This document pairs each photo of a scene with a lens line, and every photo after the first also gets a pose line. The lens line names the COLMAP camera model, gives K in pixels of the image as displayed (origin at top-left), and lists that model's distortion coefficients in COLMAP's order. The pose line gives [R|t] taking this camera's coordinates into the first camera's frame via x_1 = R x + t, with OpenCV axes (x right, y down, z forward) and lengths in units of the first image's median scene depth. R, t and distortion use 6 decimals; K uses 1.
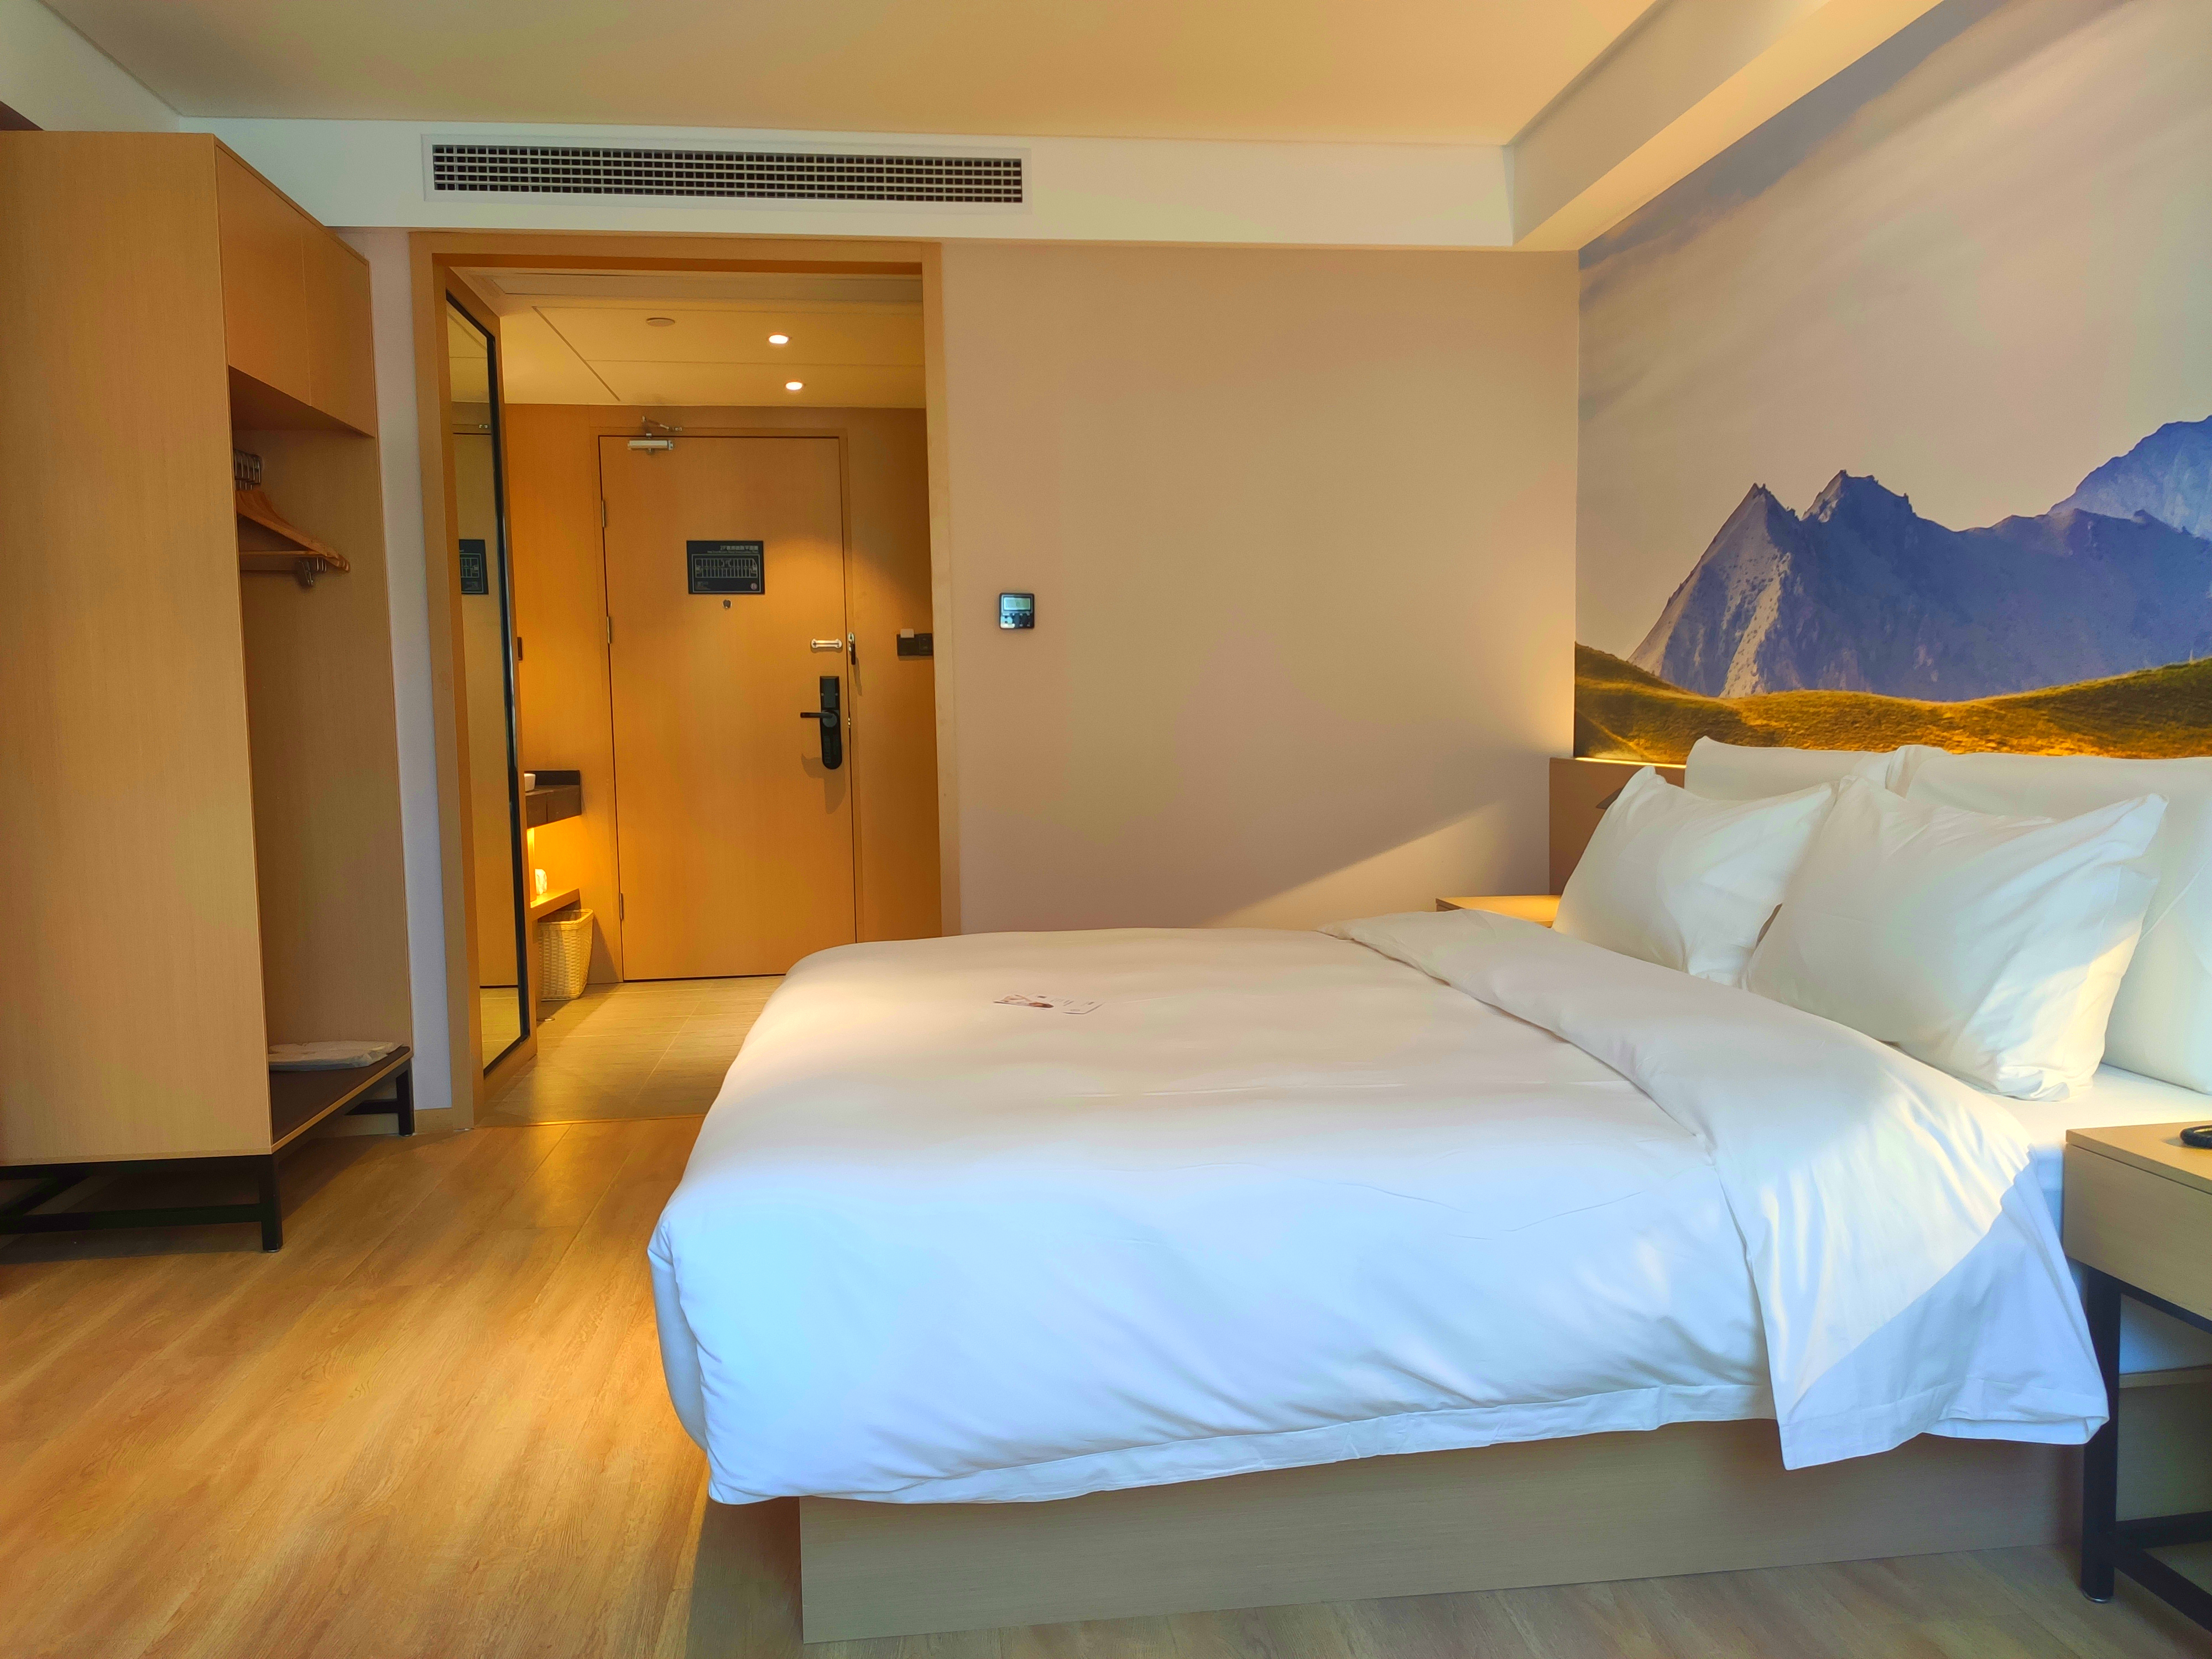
lens RADIAL K [[1669.2, 0, 1110.0], [0, 1669.2, 840.8], [0, 0, 1]] dist [0.039246, -0.056937]
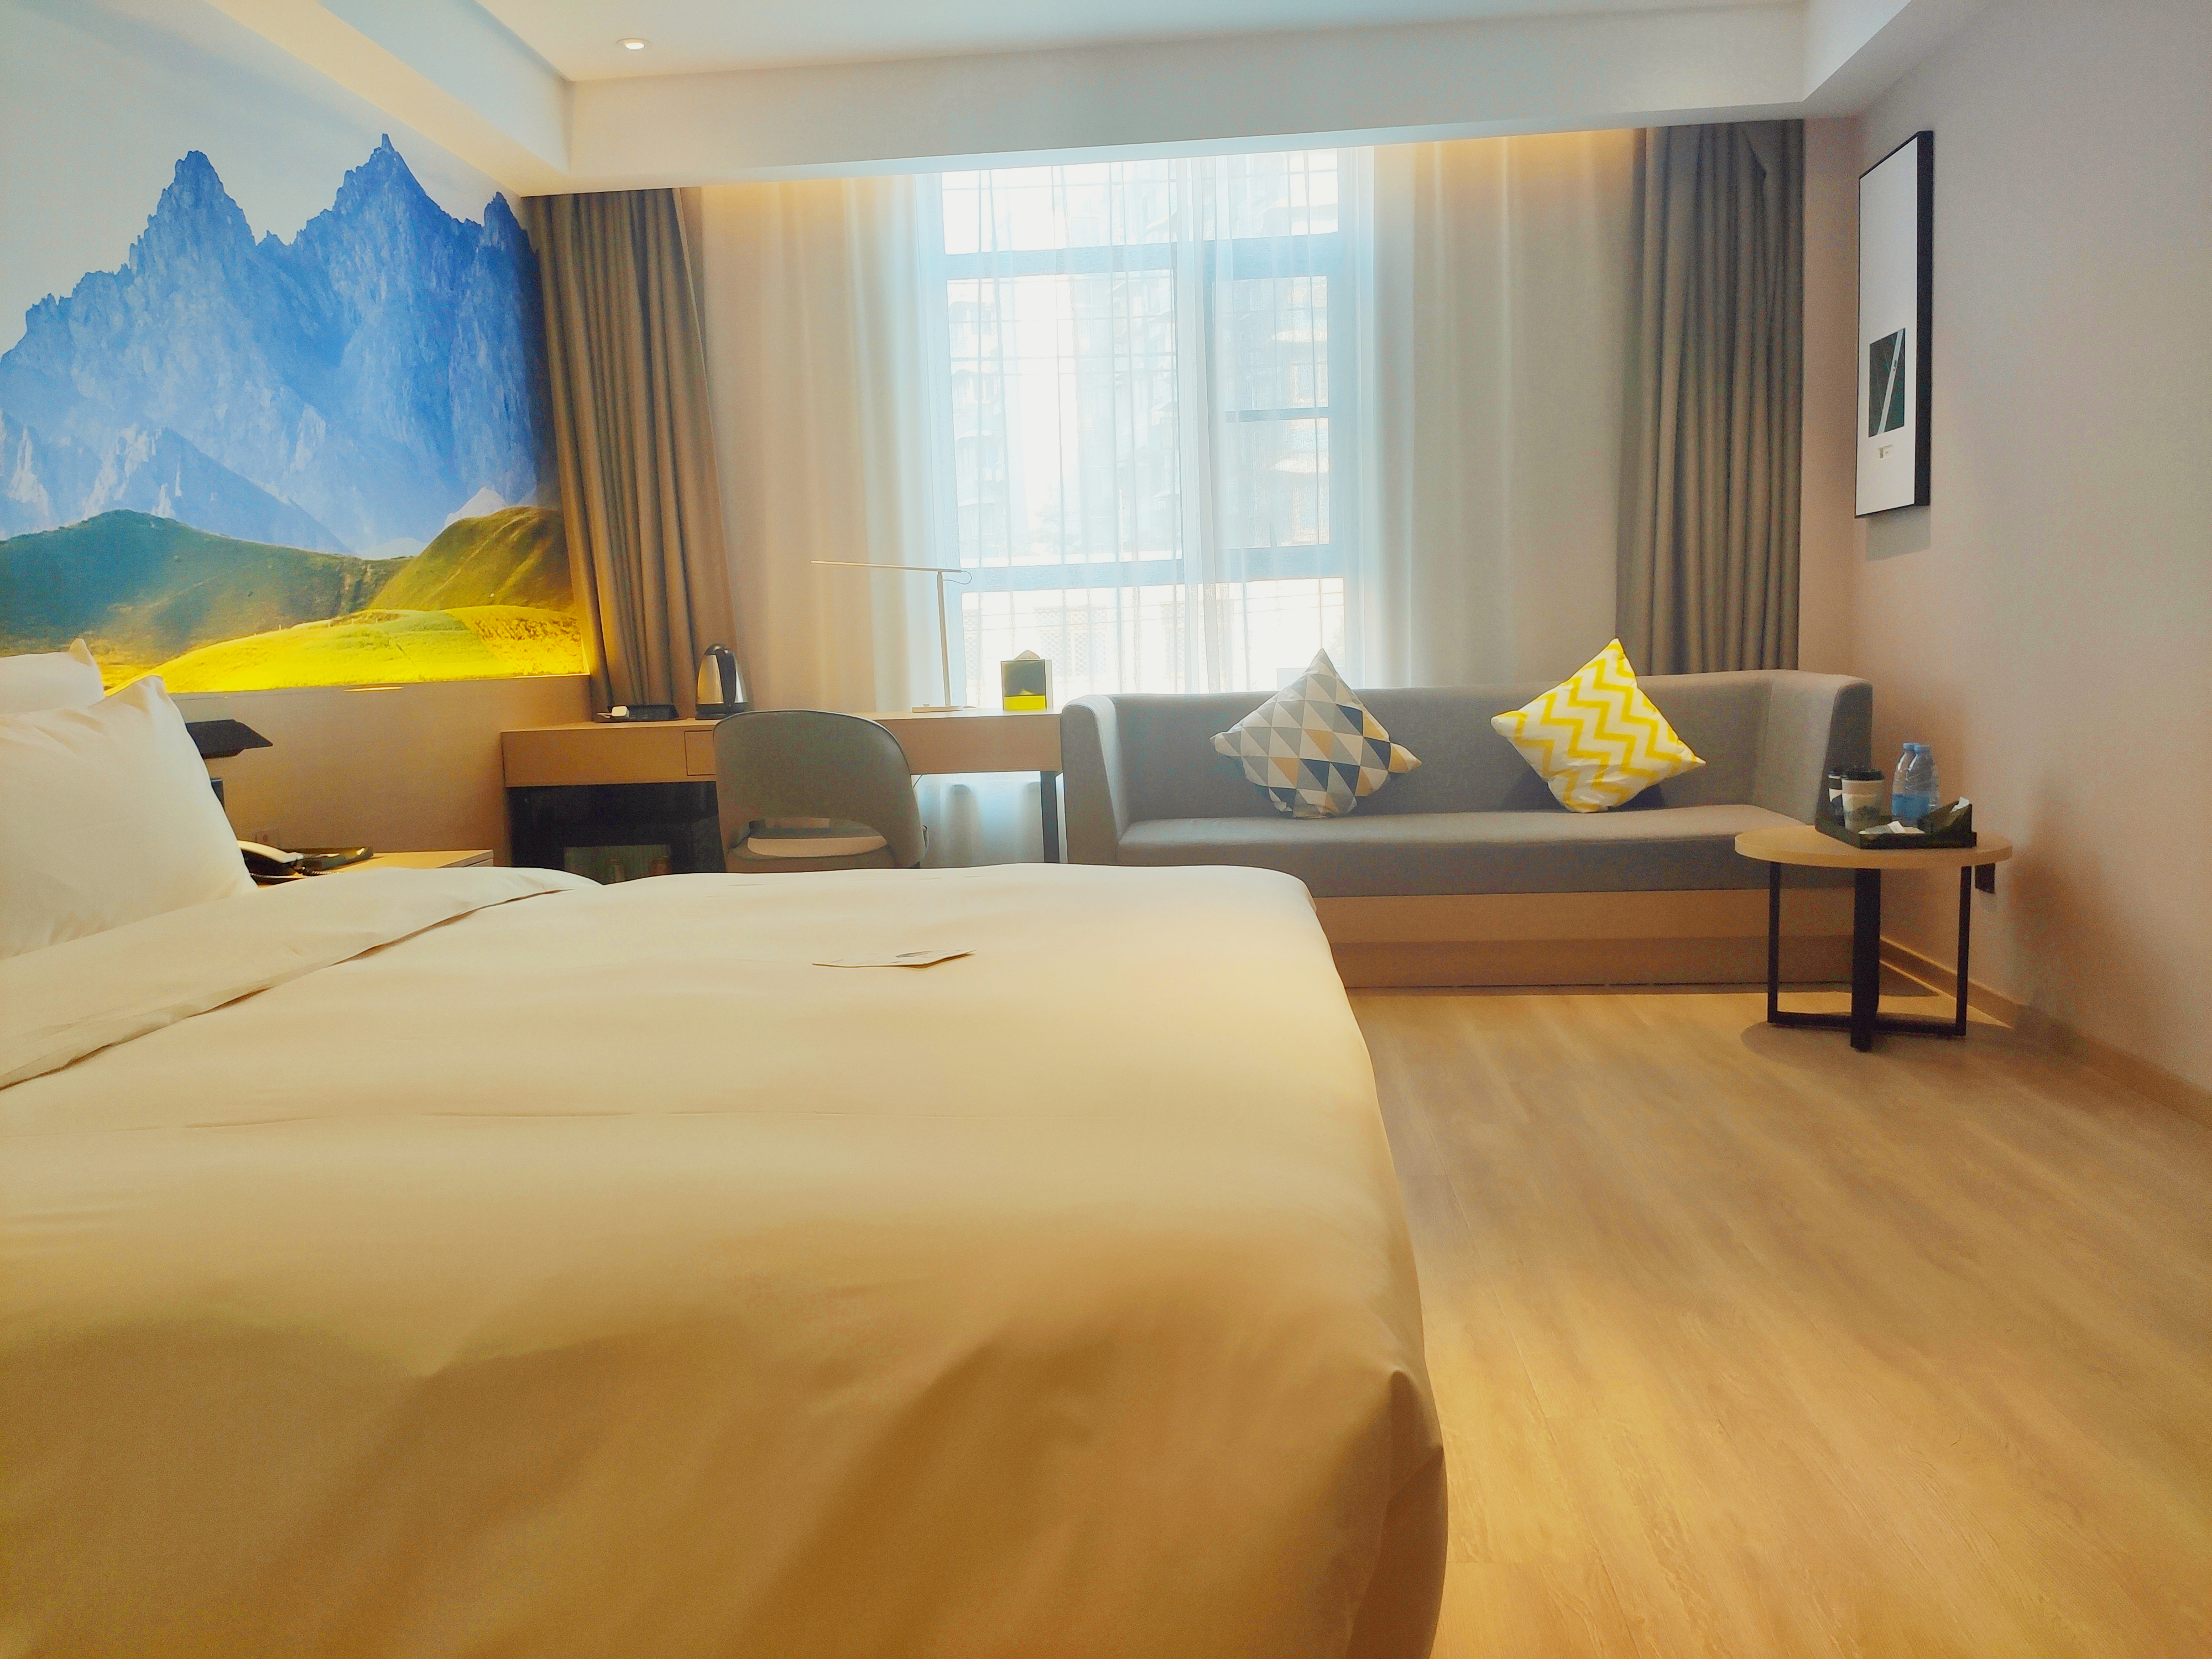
lens RADIAL K [[1669.2, 0, 1102.9], [0, 1669.2, 841.4], [0, 0, 1]] dist [0.039246, -0.056937]
pose [[-0.978852, 0.033895, 0.201740, -0.223909], [0.072518, 0.979628, 0.187269, -0.061149], [-0.191283, 0.197939, -0.961369, 1.402984]]
